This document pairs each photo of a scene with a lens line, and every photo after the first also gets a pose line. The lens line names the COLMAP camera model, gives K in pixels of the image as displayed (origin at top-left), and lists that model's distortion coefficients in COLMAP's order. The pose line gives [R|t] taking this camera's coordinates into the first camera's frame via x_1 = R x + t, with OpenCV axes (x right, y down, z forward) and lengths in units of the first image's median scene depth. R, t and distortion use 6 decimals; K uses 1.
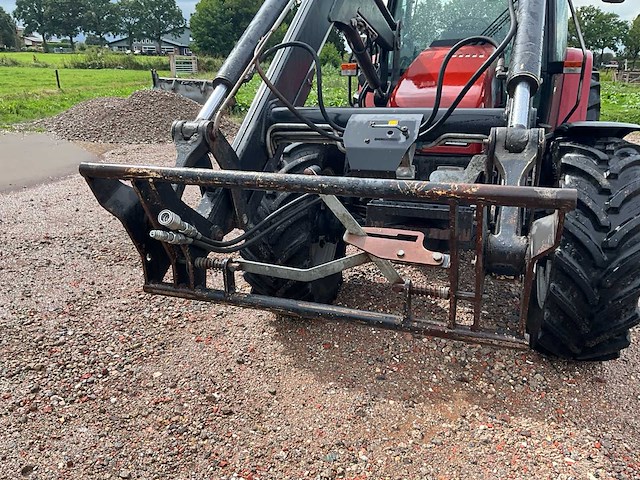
lens RADIAL K [[536.1, 0, 319.0], [0, 536.1, 242.8], [0, 0, 1]] dist [0.070185, -0.127214]
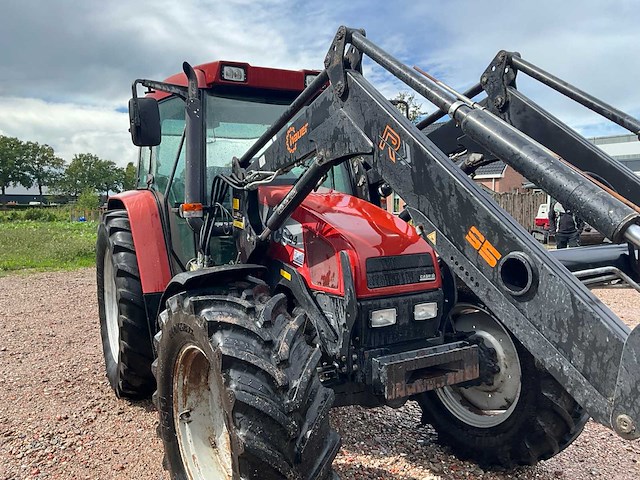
lens RADIAL K [[536.1, 0, 316.7], [0, 536.1, 238.1], [0, 0, 1]] dist [0.070185, -0.127214]
pose [[0.651048, -0.063575, 0.756370, -0.638050], [0.255462, 0.956706, -0.139476, -0.184521], [-0.714756, 0.284029, 0.639102, 0.552069]]
